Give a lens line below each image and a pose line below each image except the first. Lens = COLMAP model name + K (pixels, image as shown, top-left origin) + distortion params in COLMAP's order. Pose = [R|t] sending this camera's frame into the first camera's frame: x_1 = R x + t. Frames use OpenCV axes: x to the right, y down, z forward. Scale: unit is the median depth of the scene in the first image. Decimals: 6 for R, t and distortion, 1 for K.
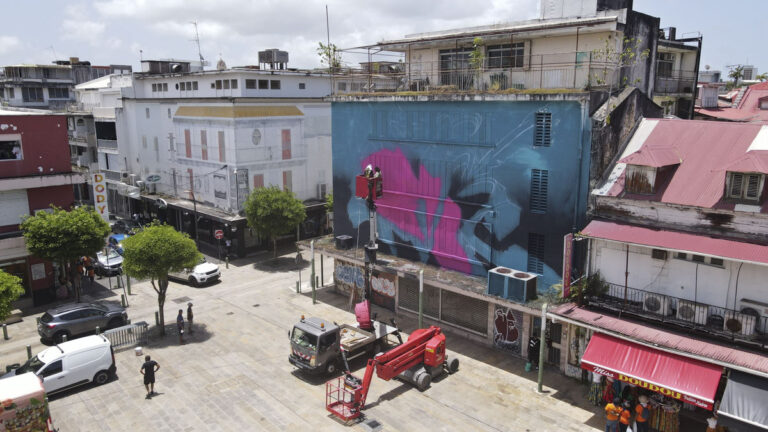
lens RADIAL K [[570.2, 0, 384.0], [0, 570.2, 216.0], [0, 0, 1]] dist [0.010801, 0.008829]
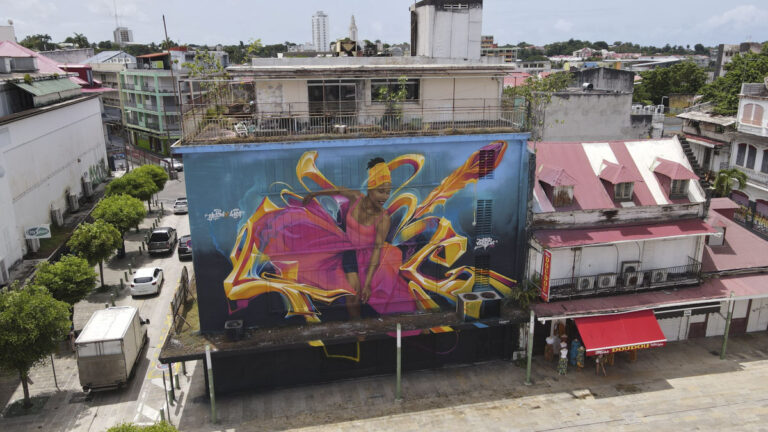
lens RADIAL K [[570.2, 0, 384.0], [0, 570.2, 216.0], [0, 0, 1]] dist [0.010801, 0.008829]
pose [[0.541396, -0.225102, 0.810074, -0.592111], [0.167471, 0.973058, 0.158465, -0.206493], [-0.823920, 0.049872, 0.564507, 0.421628]]
